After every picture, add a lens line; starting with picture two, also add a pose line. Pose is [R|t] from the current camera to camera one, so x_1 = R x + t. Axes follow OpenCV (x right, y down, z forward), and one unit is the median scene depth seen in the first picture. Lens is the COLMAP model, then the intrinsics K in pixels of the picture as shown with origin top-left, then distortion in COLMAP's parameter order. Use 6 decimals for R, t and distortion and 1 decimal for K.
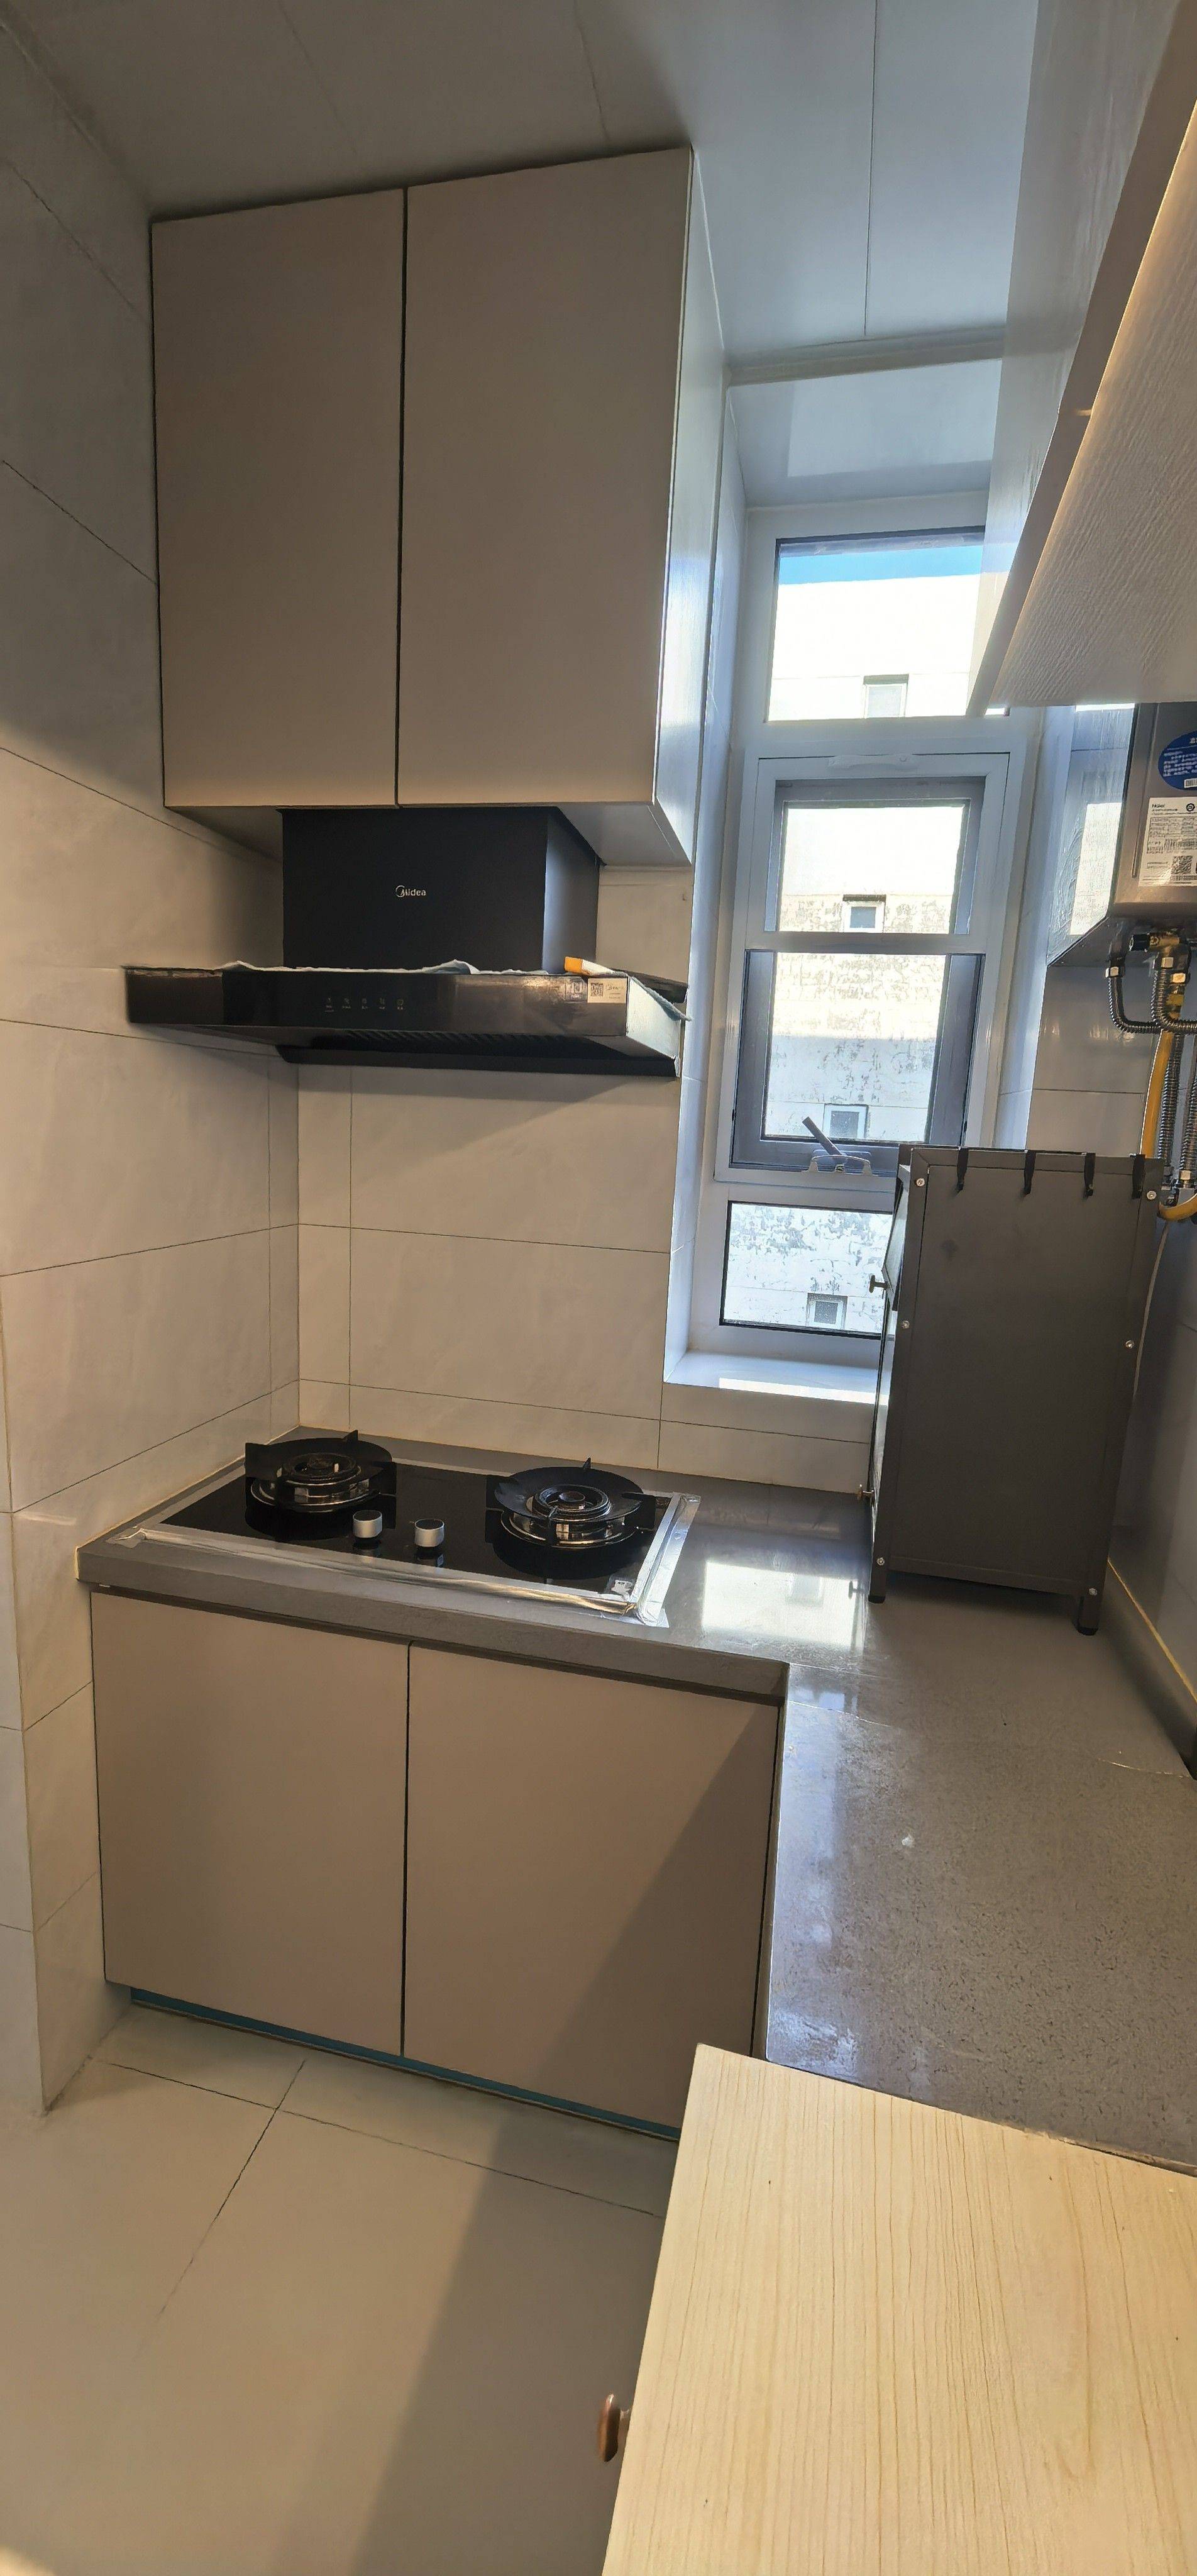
lens RADIAL K [[999.0, 0, 606.8], [0, 999.0, 1285.7], [0, 0, 1]] dist [-0.000530, 0.000087]
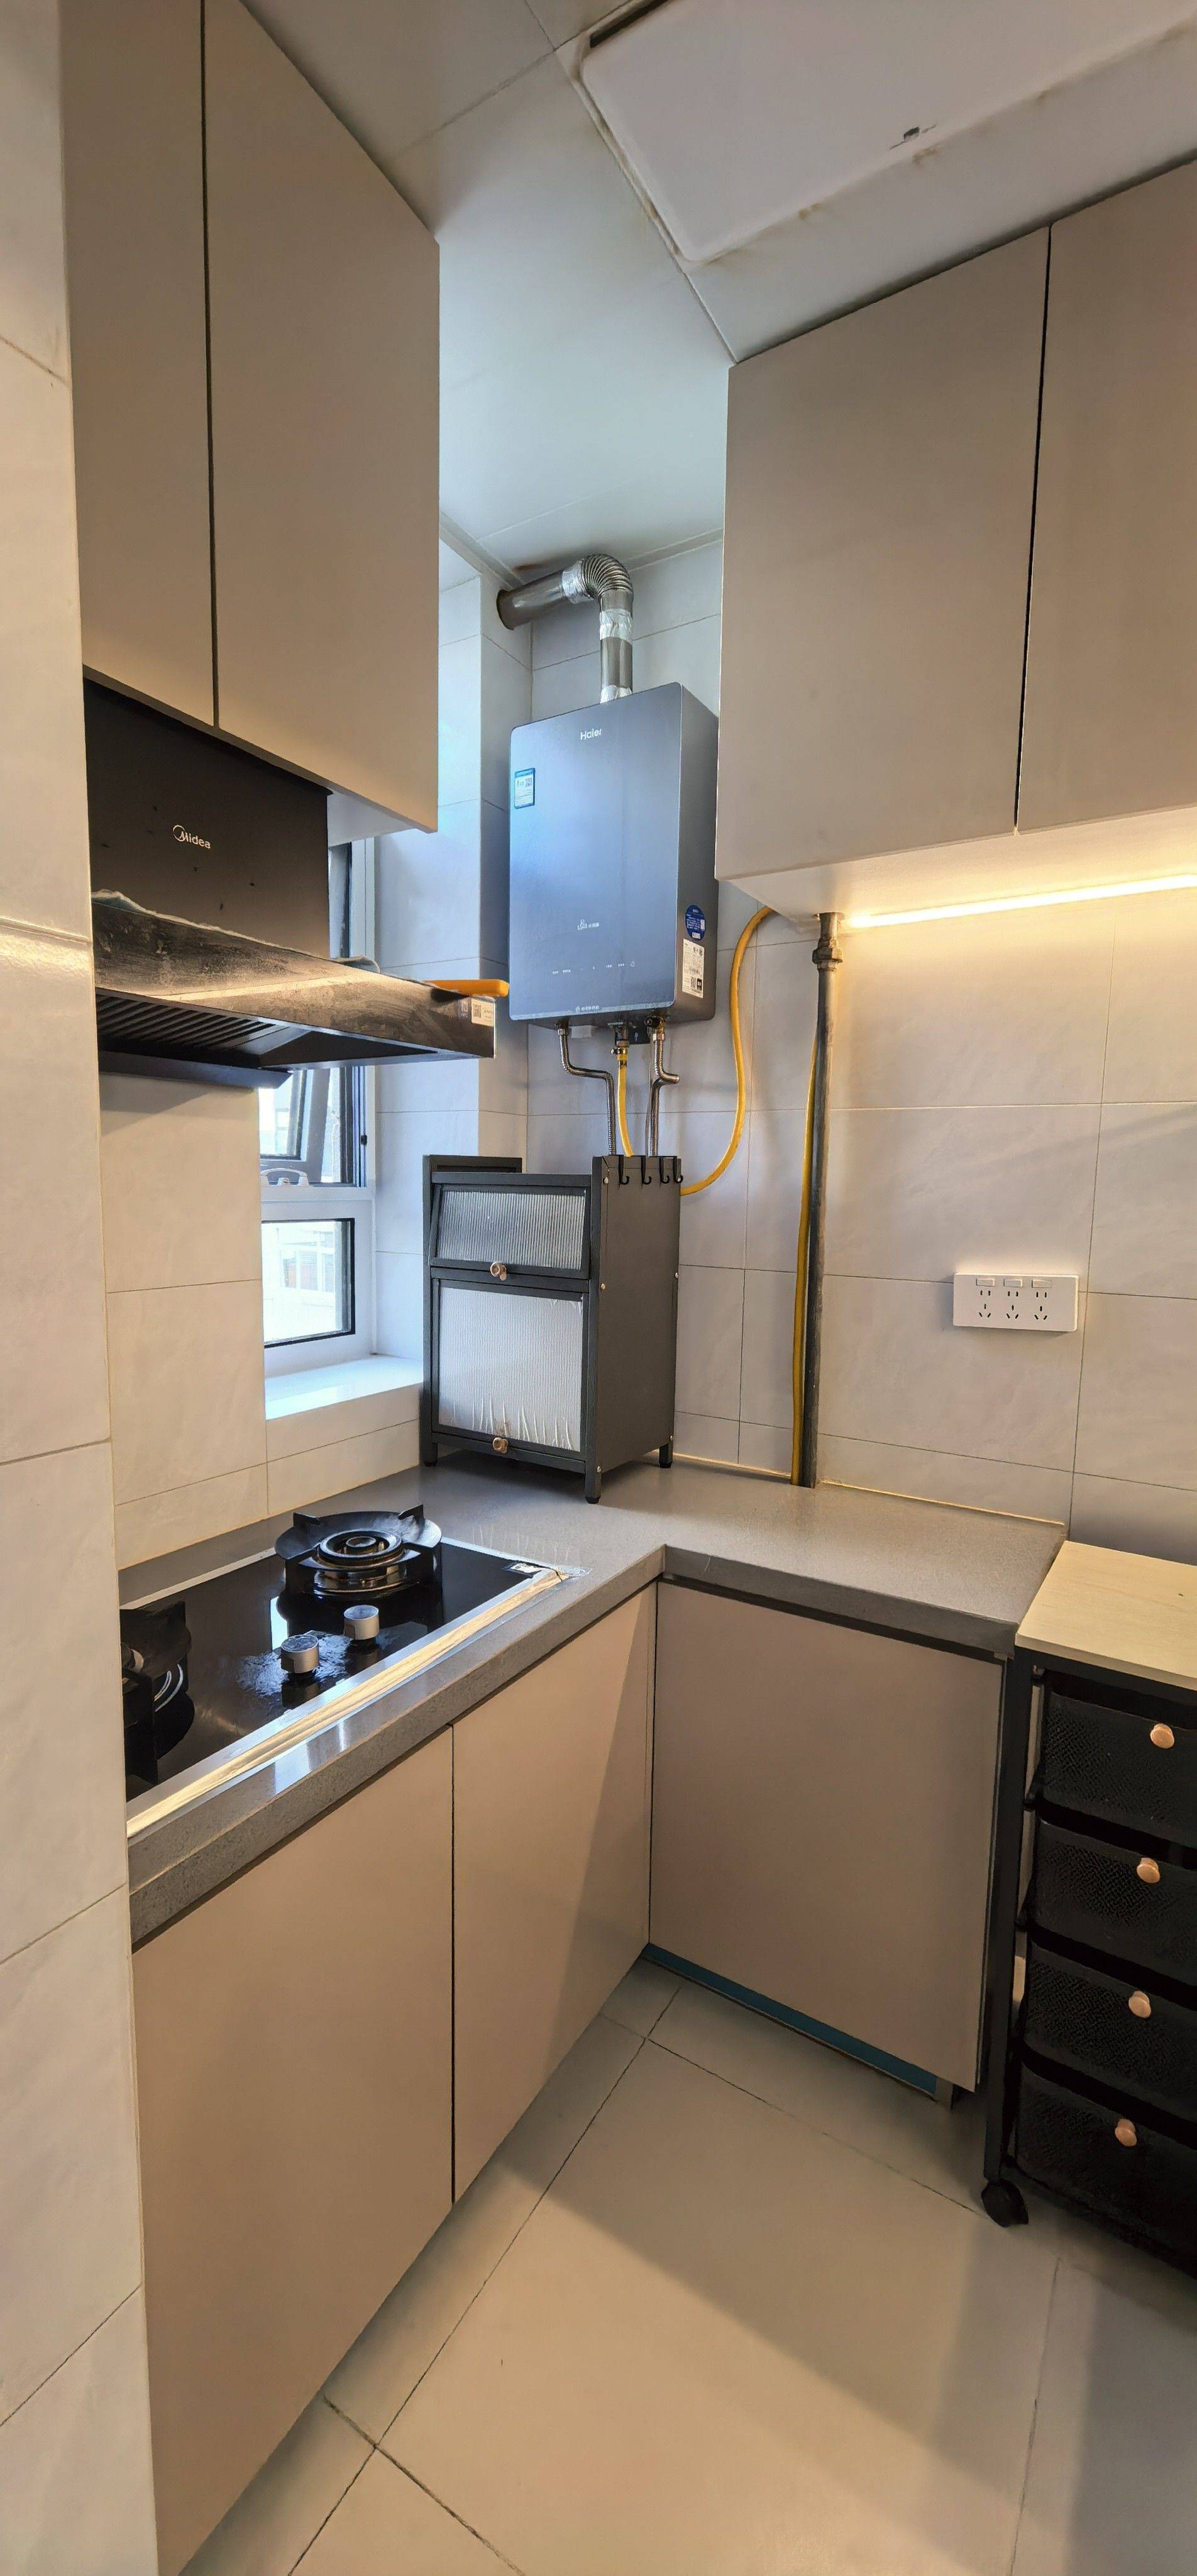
lens RADIAL K [[999.0, 0, 602.9], [0, 999.0, 1290.1], [0, 0, 1]] dist [-0.000530, 0.000087]
pose [[0.326058, -0.151143, 0.933189, -0.924883], [0.157846, 0.981983, 0.103894, -0.092427], [-0.932079, 0.113425, 0.344040, 0.523959]]
